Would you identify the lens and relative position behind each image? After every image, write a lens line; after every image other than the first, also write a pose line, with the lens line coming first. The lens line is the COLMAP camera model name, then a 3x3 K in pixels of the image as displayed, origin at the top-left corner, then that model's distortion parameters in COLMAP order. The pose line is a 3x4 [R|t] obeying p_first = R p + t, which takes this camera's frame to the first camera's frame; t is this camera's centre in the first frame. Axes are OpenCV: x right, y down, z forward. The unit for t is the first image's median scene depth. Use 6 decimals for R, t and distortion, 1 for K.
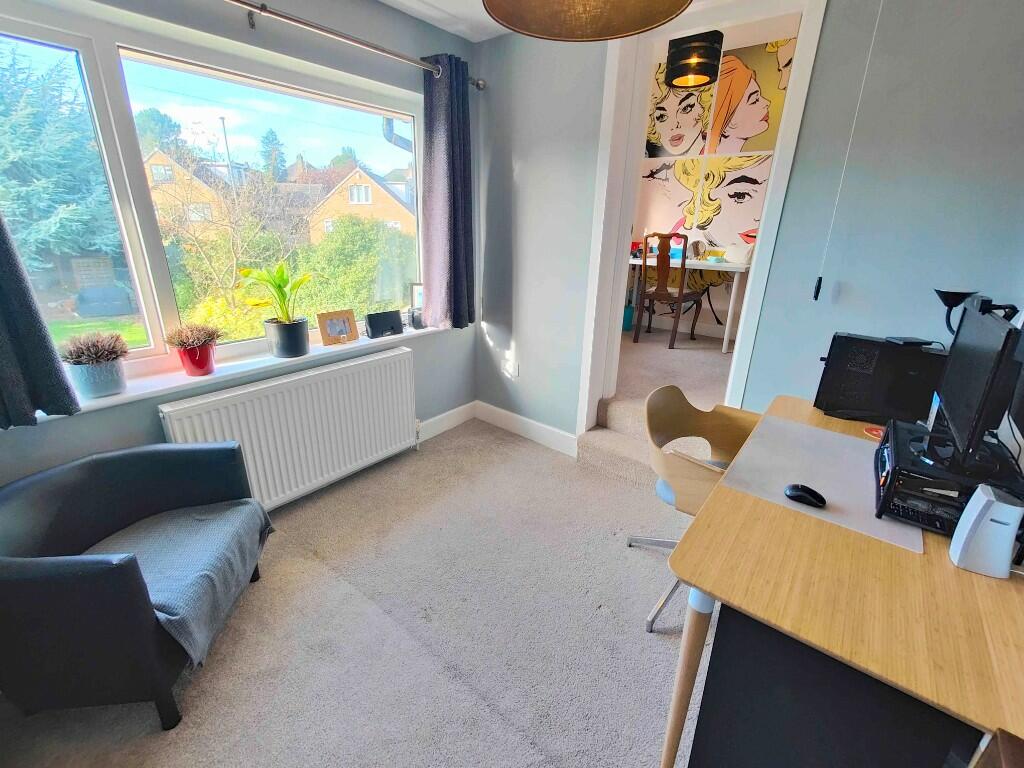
lens RADIAL K [[451.9, 0, 509.9], [0, 451.9, 390.0], [0, 0, 1]] dist [0.014850, -0.003800]
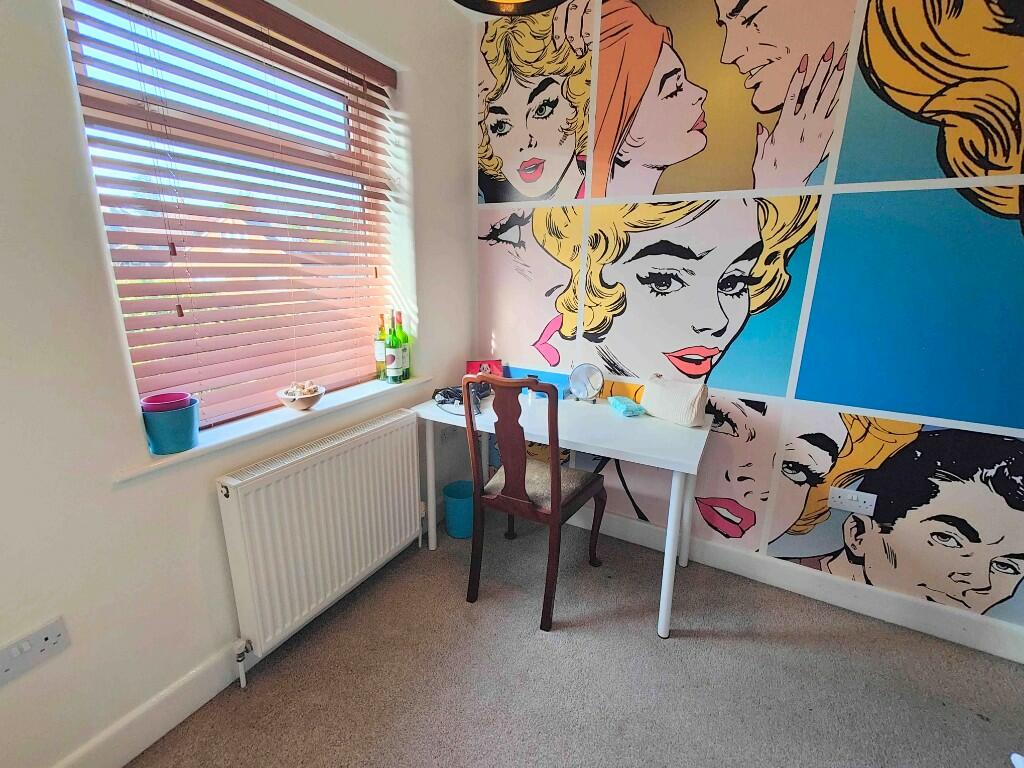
lens RADIAL K [[451.9, 0, 514.6], [0, 451.9, 384.0], [0, 0, 1]] dist [0.014850, -0.003800]
pose [[0.984699, -0.032828, 0.171145, 0.259888], [0.053638, 0.991514, -0.118420, -0.261813], [-0.165806, 0.125788, 0.978103, 0.553170]]
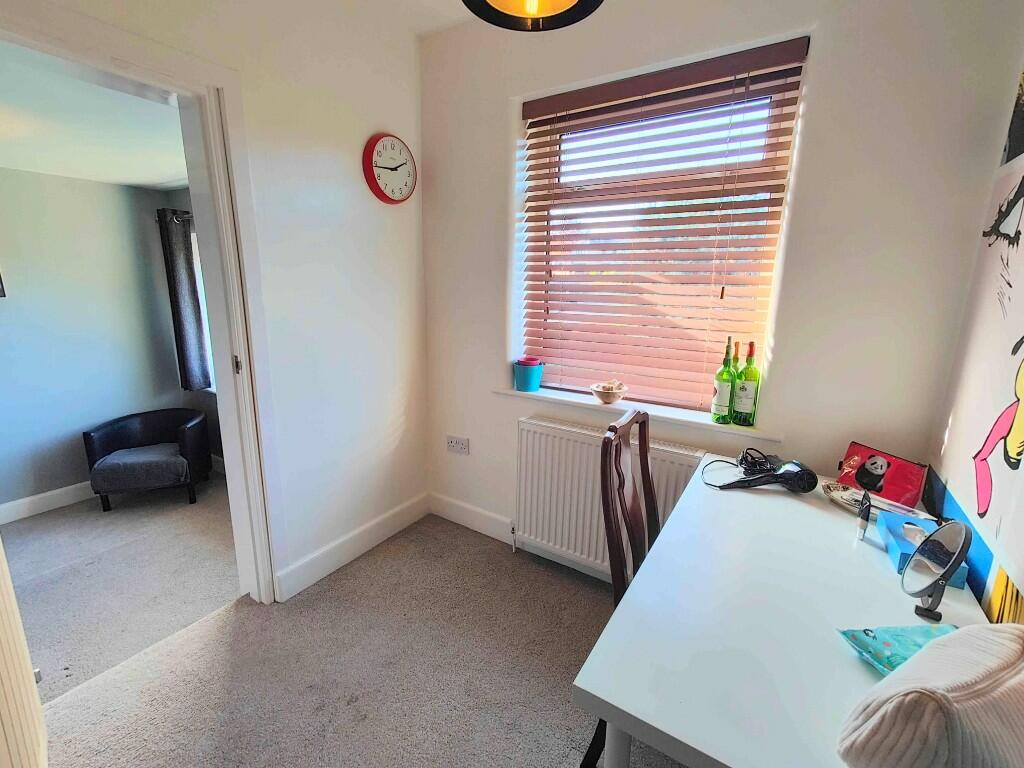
lens RADIAL K [[451.9, 0, 513.1], [0, 451.9, 380.0], [0, 0, 1]] dist [0.014850, -0.003800]
pose [[0.096644, 0.204743, -0.974033, 0.594402], [-0.389619, 0.908301, 0.152268, -0.351965], [0.915891, 0.364786, 0.167553, 0.794096]]
